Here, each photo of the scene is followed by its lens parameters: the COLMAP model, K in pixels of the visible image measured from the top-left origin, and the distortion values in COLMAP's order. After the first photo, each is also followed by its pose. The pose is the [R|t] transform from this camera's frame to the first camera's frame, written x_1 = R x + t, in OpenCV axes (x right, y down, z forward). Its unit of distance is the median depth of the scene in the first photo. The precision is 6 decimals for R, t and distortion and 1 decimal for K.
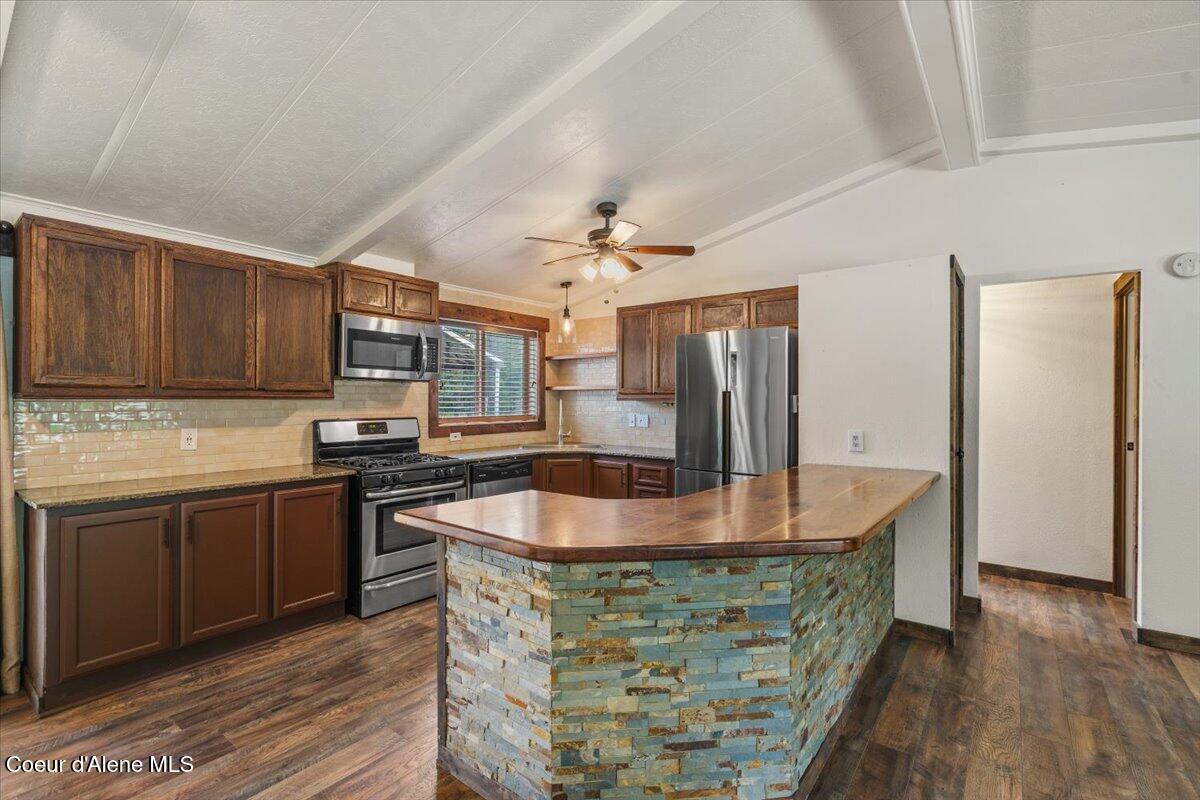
lens RADIAL K [[543.8, 0, 588.1], [0, 543.8, 398.4], [0, 0, 1]] dist [-0.000511, 0.001335]
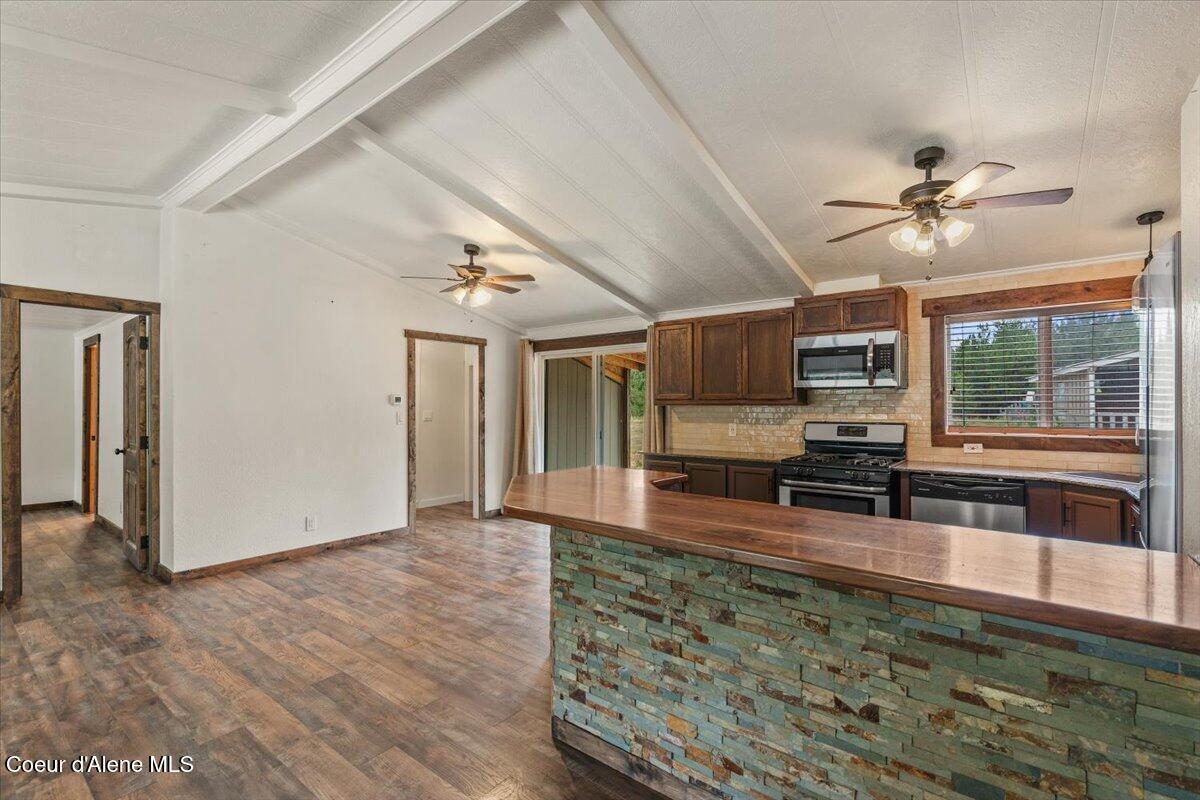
lens RADIAL K [[543.8, 0, 604.3], [0, 543.8, 402.9], [0, 0, 1]] dist [-0.000511, 0.001335]
pose [[-0.000435, -0.006331, -0.999980, 0.759455], [0.004101, 0.999972, -0.006332, 0.001500], [0.999991, -0.004103, -0.000409, 0.507045]]
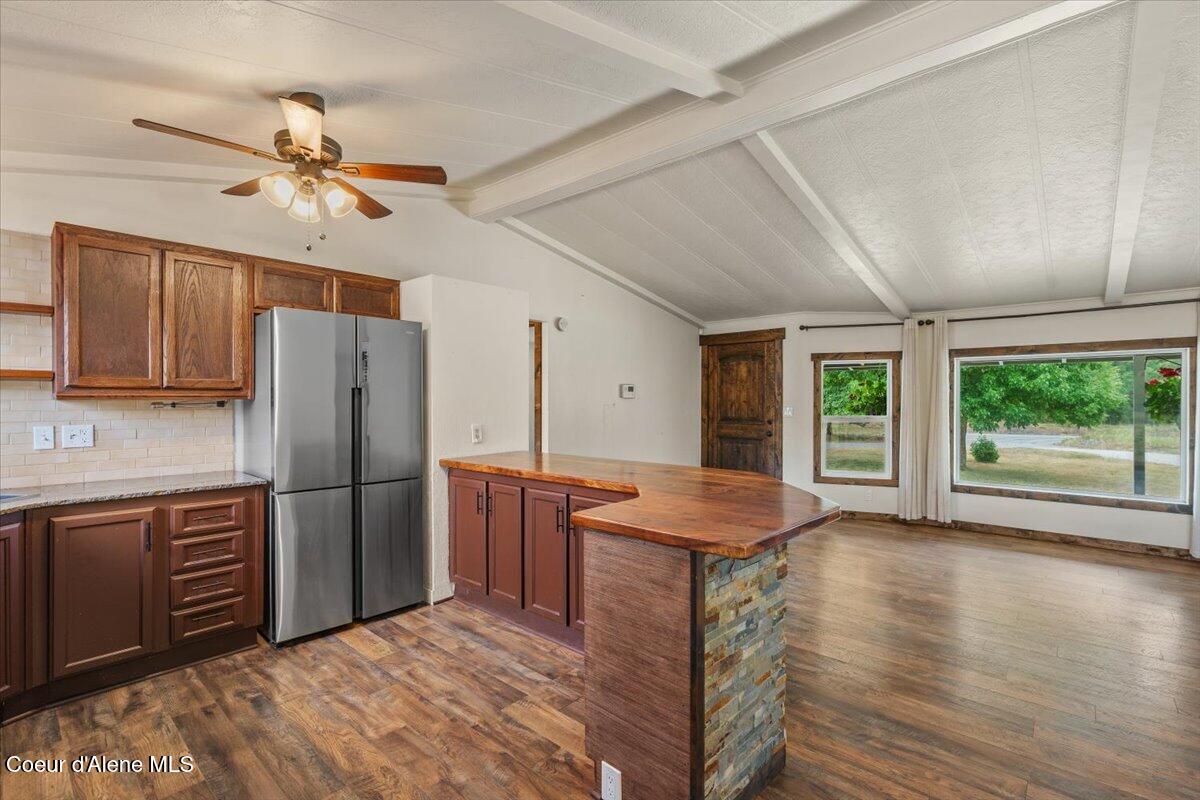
lens RADIAL K [[543.8, 0, 600.4], [0, 543.8, 402.2], [0, 0, 1]] dist [-0.000511, 0.001335]
pose [[0.066628, -0.008178, 0.997744, -0.557045], [-0.001447, 0.999965, 0.008292, 0.001621], [-0.997777, -0.001996, 0.066614, 0.571381]]
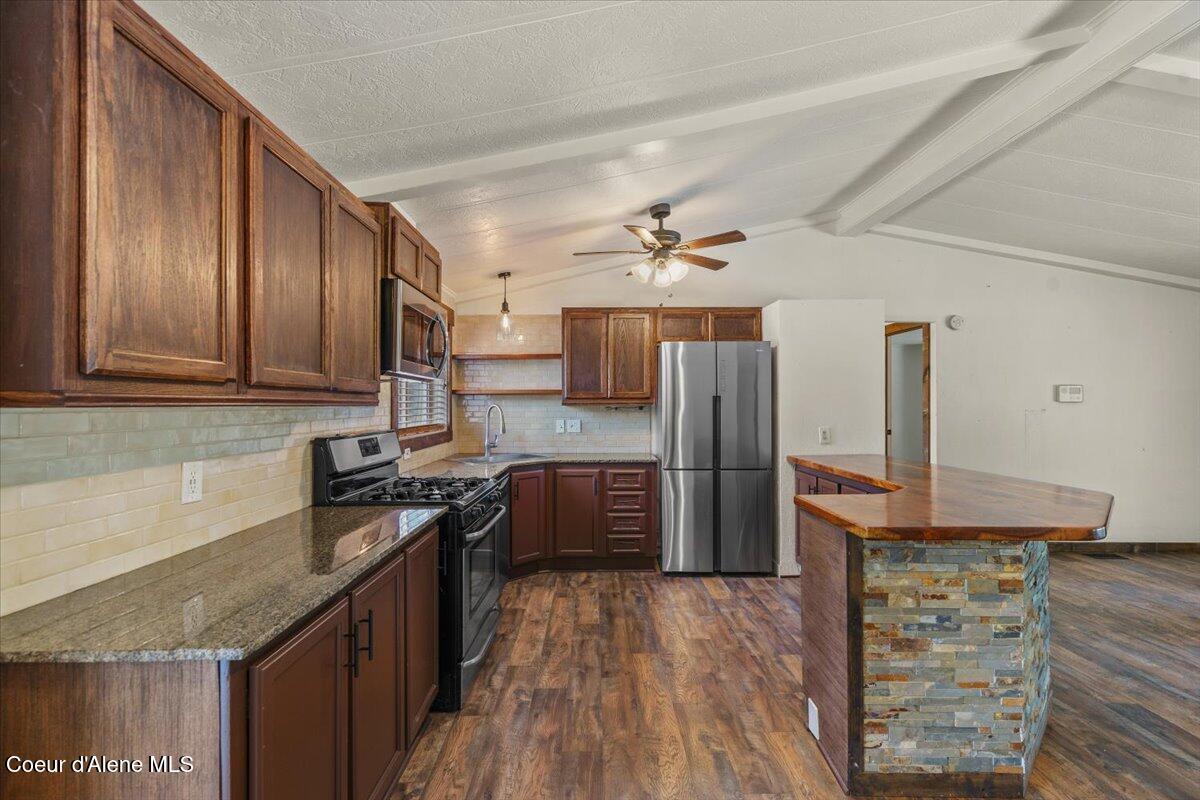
lens RADIAL K [[543.8, 0, 595.3], [0, 543.8, 403.9], [0, 0, 1]] dist [-0.000511, 0.001335]
pose [[0.784649, -0.004580, 0.619924, -0.628211], [0.004661, 0.999988, 0.001488, 0.000003], [-0.619923, 0.001722, 0.784661, 0.284136]]
